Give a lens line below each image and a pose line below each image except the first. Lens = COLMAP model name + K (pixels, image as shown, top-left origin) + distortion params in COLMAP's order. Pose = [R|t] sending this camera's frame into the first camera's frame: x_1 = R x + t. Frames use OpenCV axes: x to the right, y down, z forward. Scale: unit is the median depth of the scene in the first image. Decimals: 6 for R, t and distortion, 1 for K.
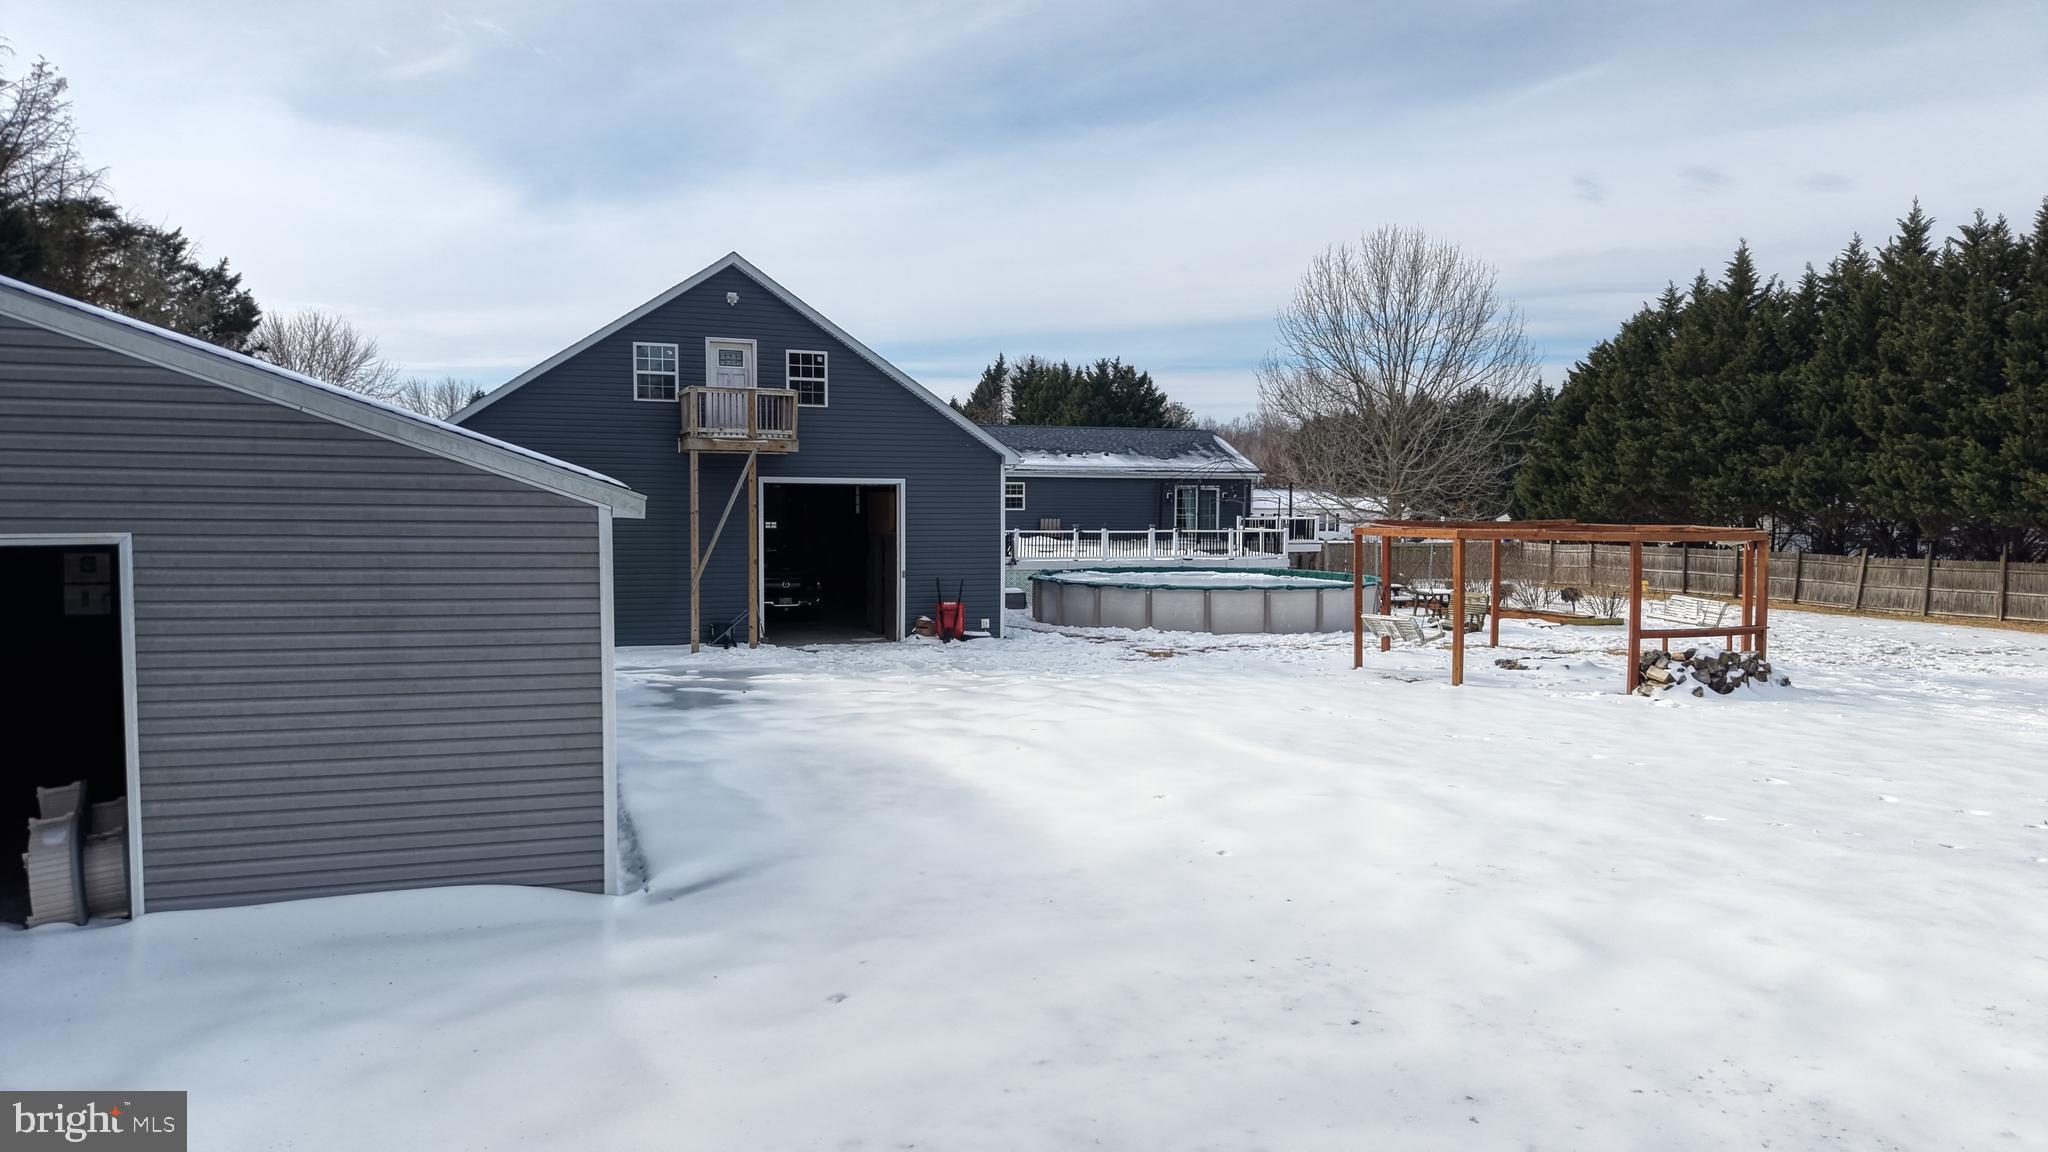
lens RADIAL K [[1392.5, 0, 1030.6], [0, 1392.5, 578.0], [0, 0, 1]] dist [0.010922, -0.001446]
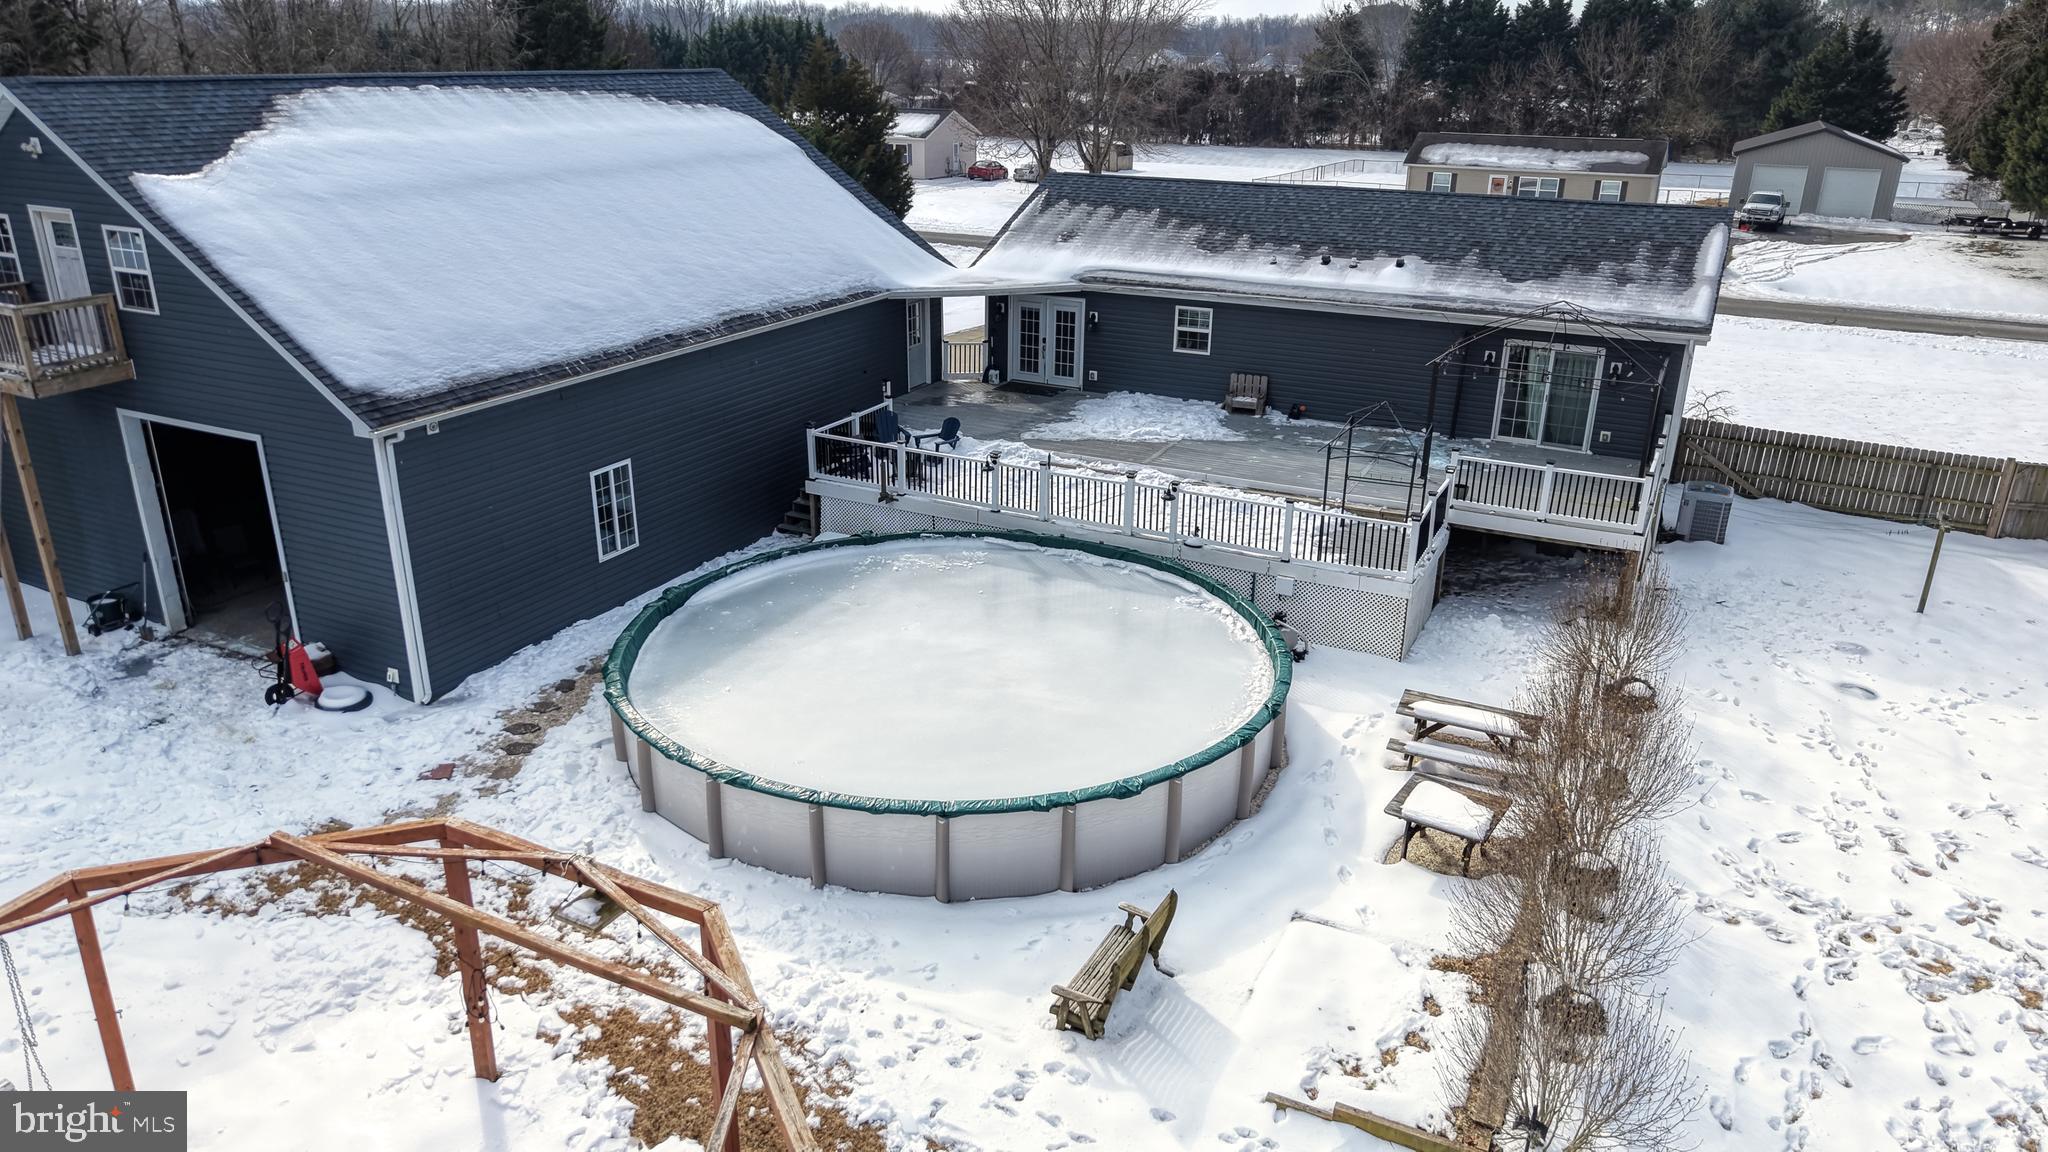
lens RADIAL K [[1369.3, 0, 1050.3], [0, 1369.3, 568.0], [0, 0, 1]] dist [0.063570, -0.073347]
pose [[0.686808, 0.262935, -0.677613, 0.636910], [-0.051292, 0.947483, 0.315665, -0.245310], [0.725026, -0.182045, 0.664226, 0.875948]]
